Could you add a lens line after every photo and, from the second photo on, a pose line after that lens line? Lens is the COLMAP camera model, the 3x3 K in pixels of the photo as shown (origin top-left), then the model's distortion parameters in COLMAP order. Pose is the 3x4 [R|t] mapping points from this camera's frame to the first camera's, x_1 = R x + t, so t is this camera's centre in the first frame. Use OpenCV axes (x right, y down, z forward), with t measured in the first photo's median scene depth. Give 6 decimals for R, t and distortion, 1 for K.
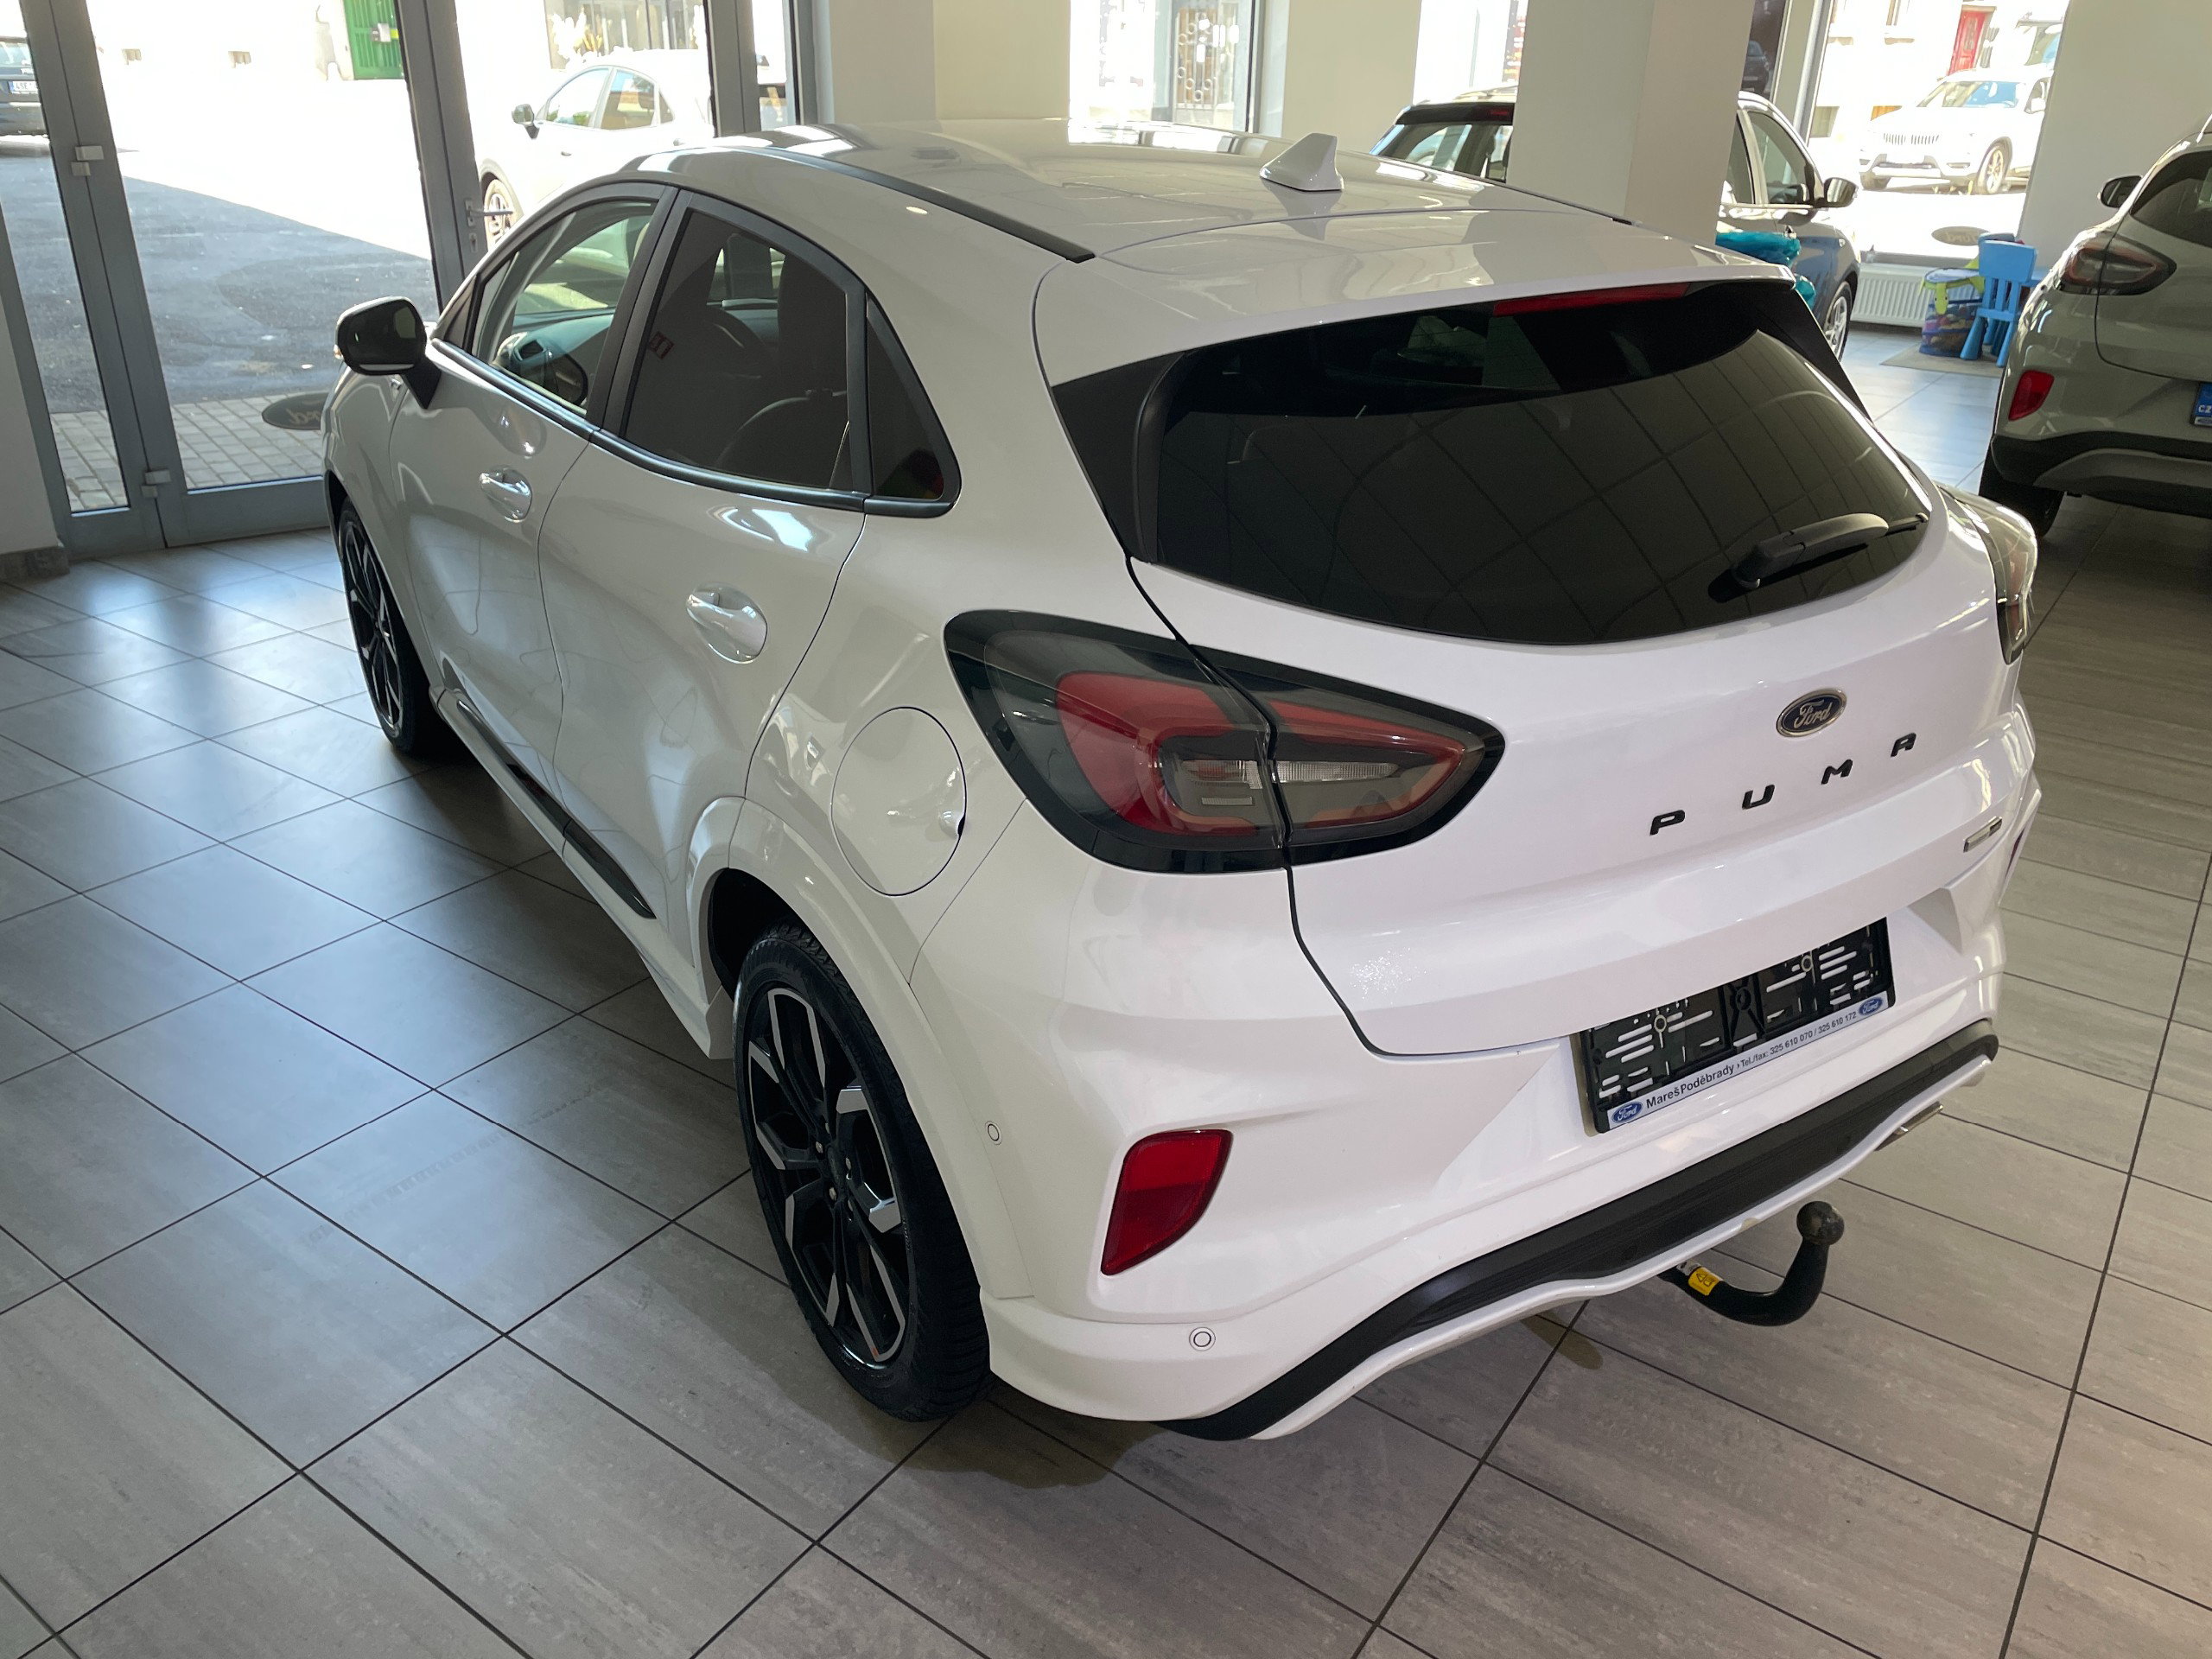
lens RADIAL K [[1689.0, 0, 1109.2], [0, 1689.0, 804.8], [0, 0, 1]] dist [0.081056, -0.101379]
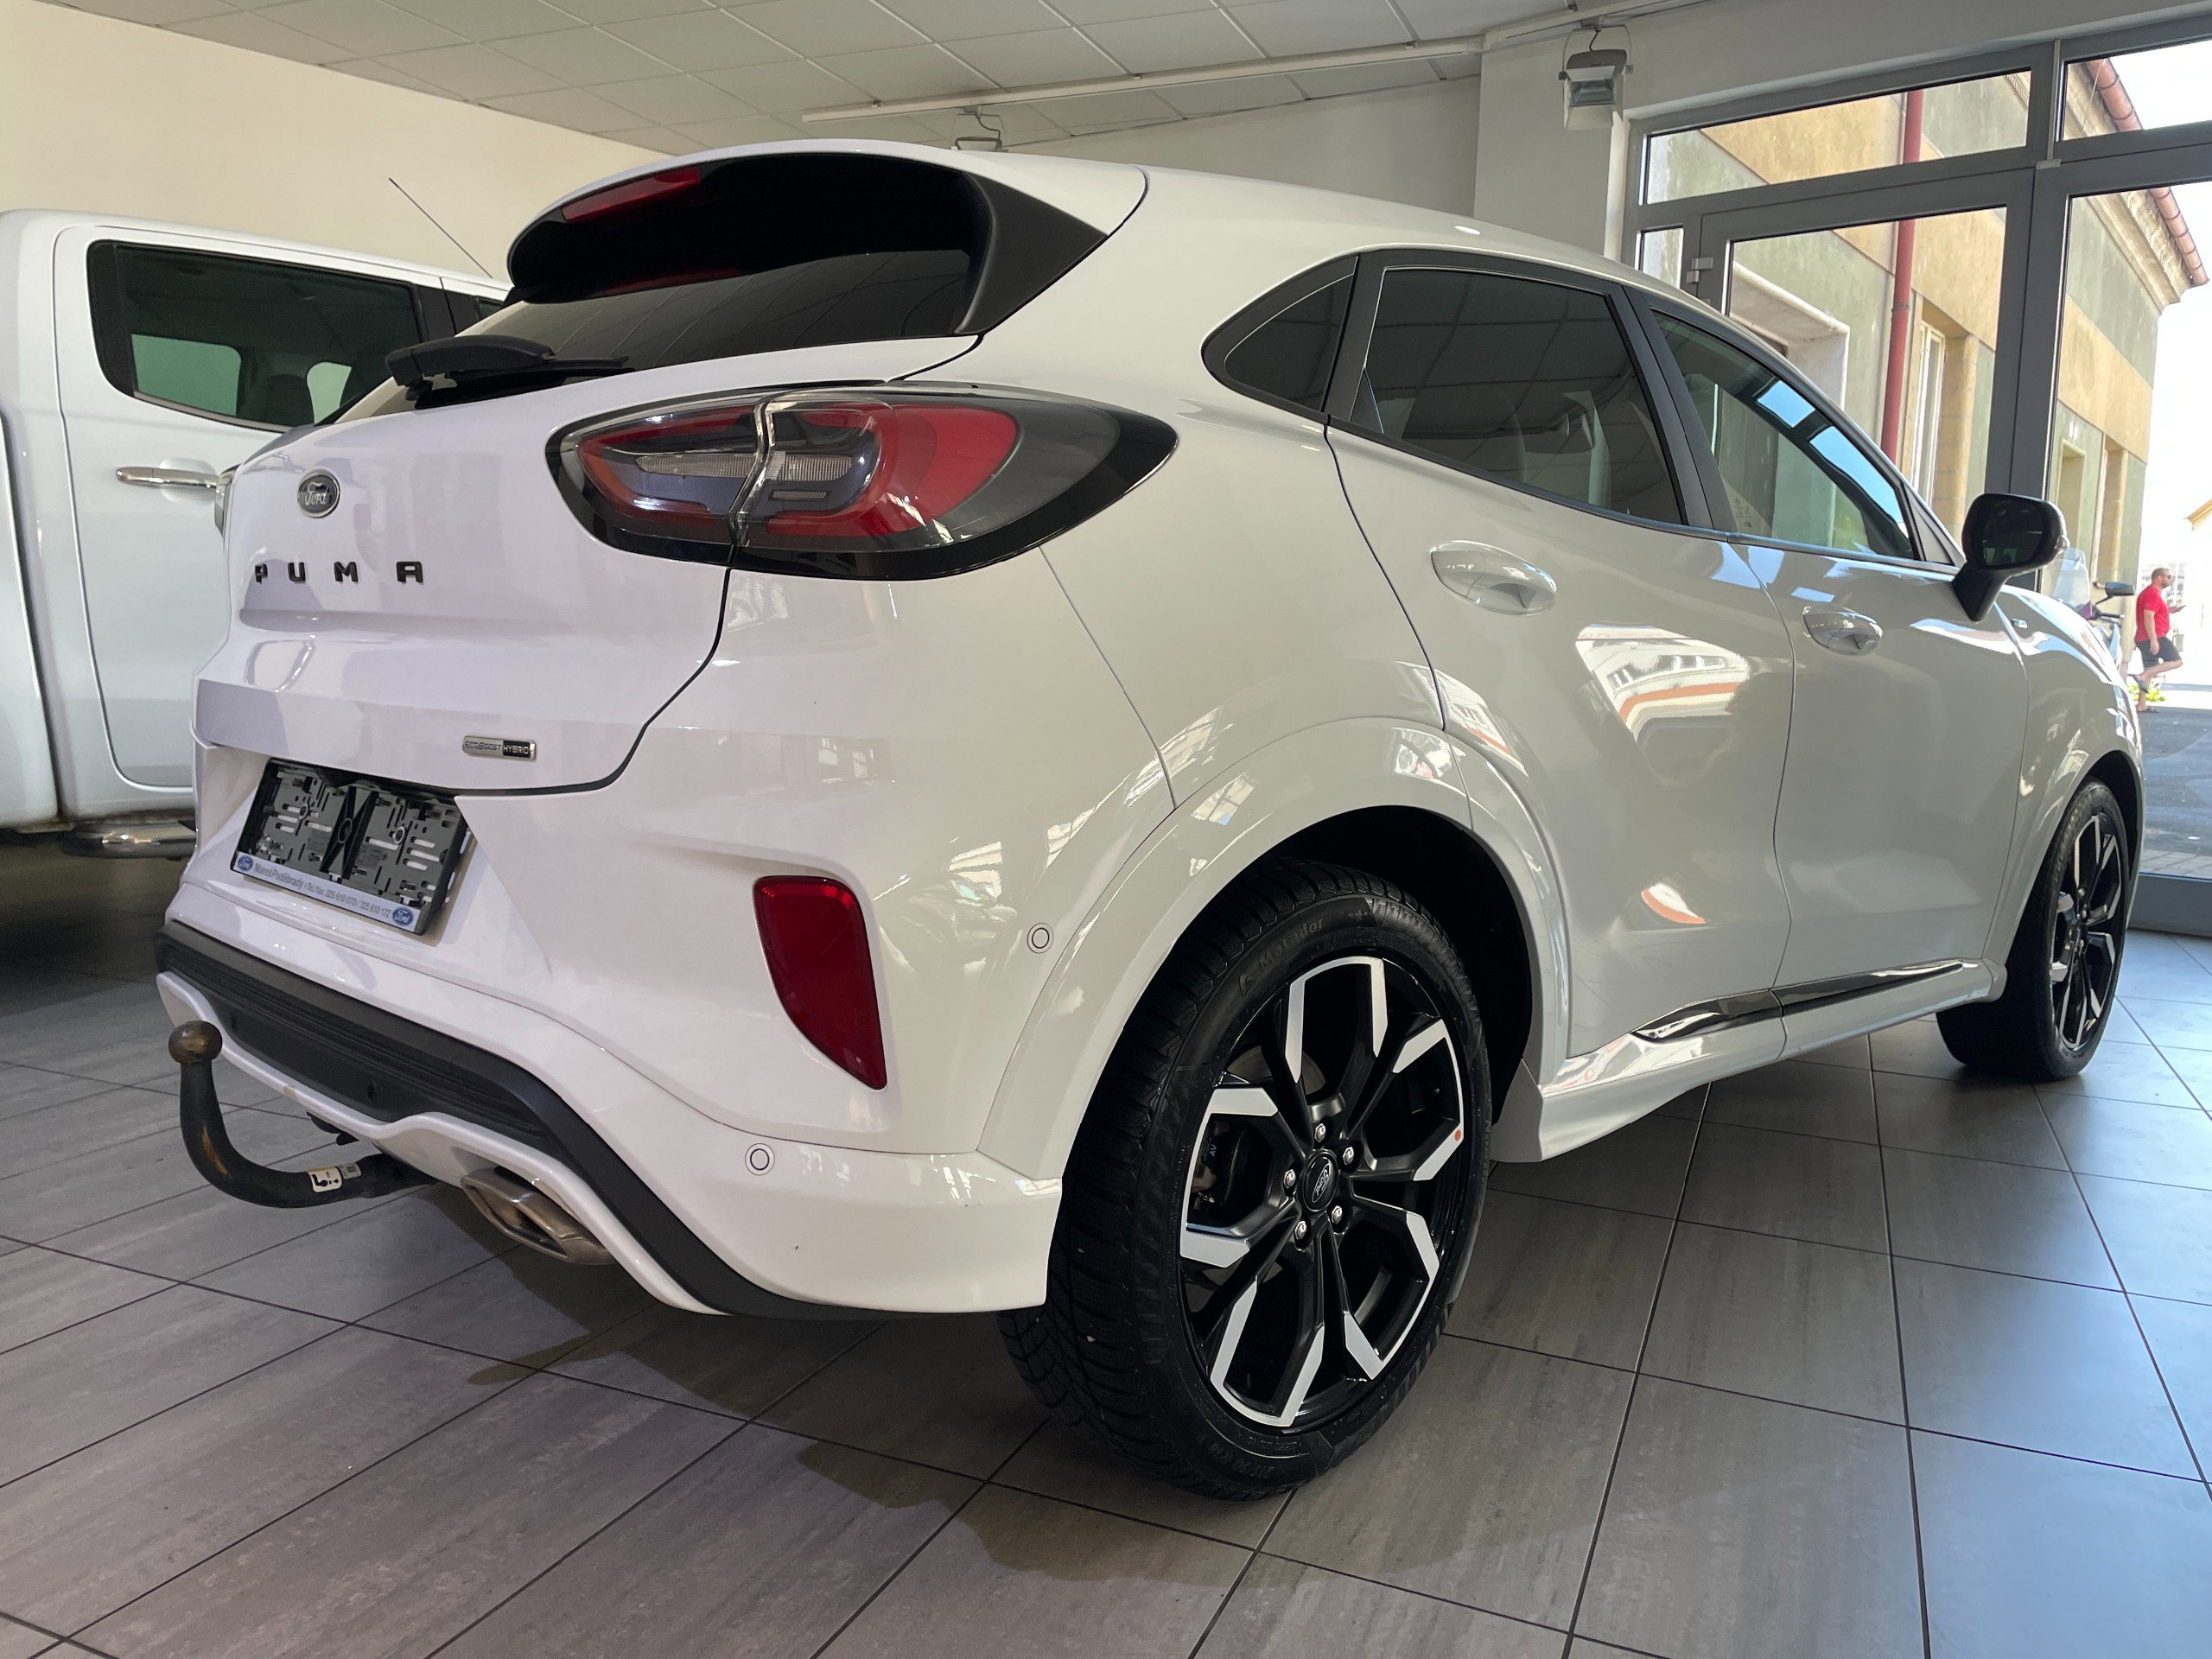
lens RADIAL K [[1689.0, 0, 1101.1], [0, 1689.0, 794.0], [0, 0, 1]] dist [0.081056, -0.101379]
pose [[0.202791, 0.086491, -0.975395, 1.293339], [-0.424093, 0.905585, -0.007871, -0.069740], [0.882622, 0.415254, 0.220325, 1.081913]]
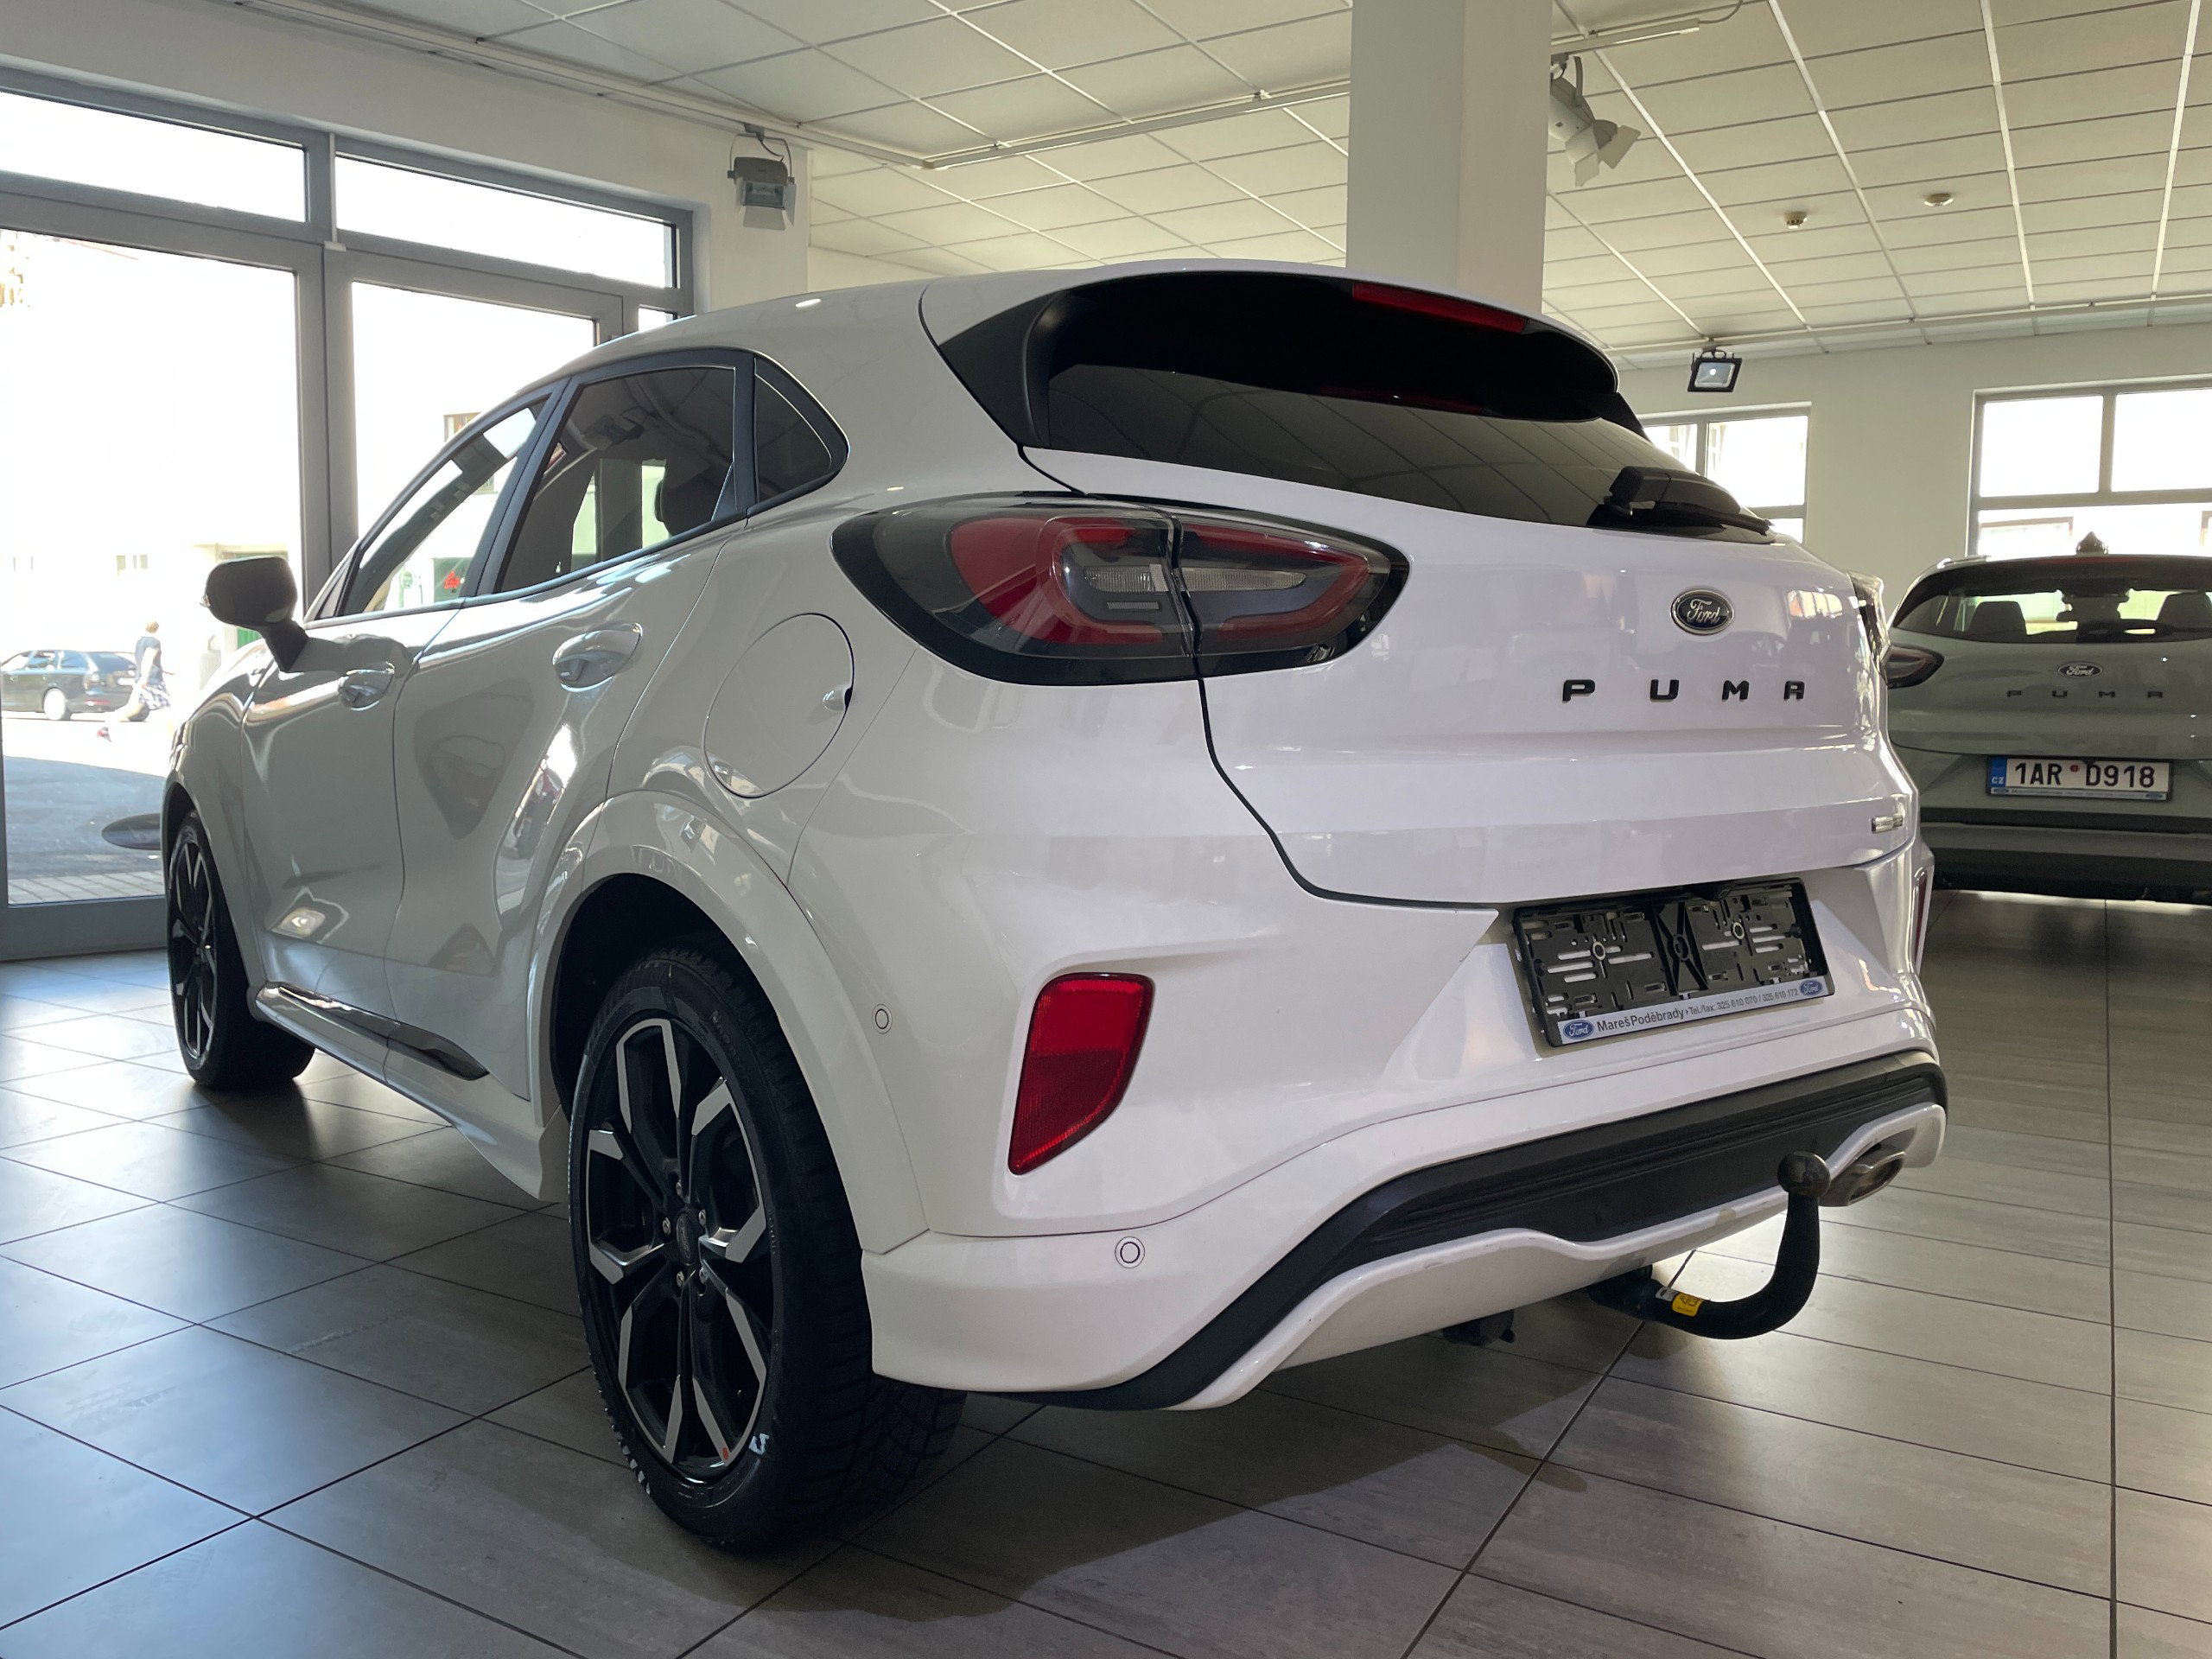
lens RADIAL K [[1689.0, 0, 1112.9], [0, 1689.0, 798.6], [0, 0, 1]] dist [0.081056, -0.101379]
pose [[0.996061, -0.014101, 0.087538, -0.020119], [0.043907, 0.936166, -0.348807, 0.329773], [-0.077032, 0.351276, 0.933097, 0.111416]]
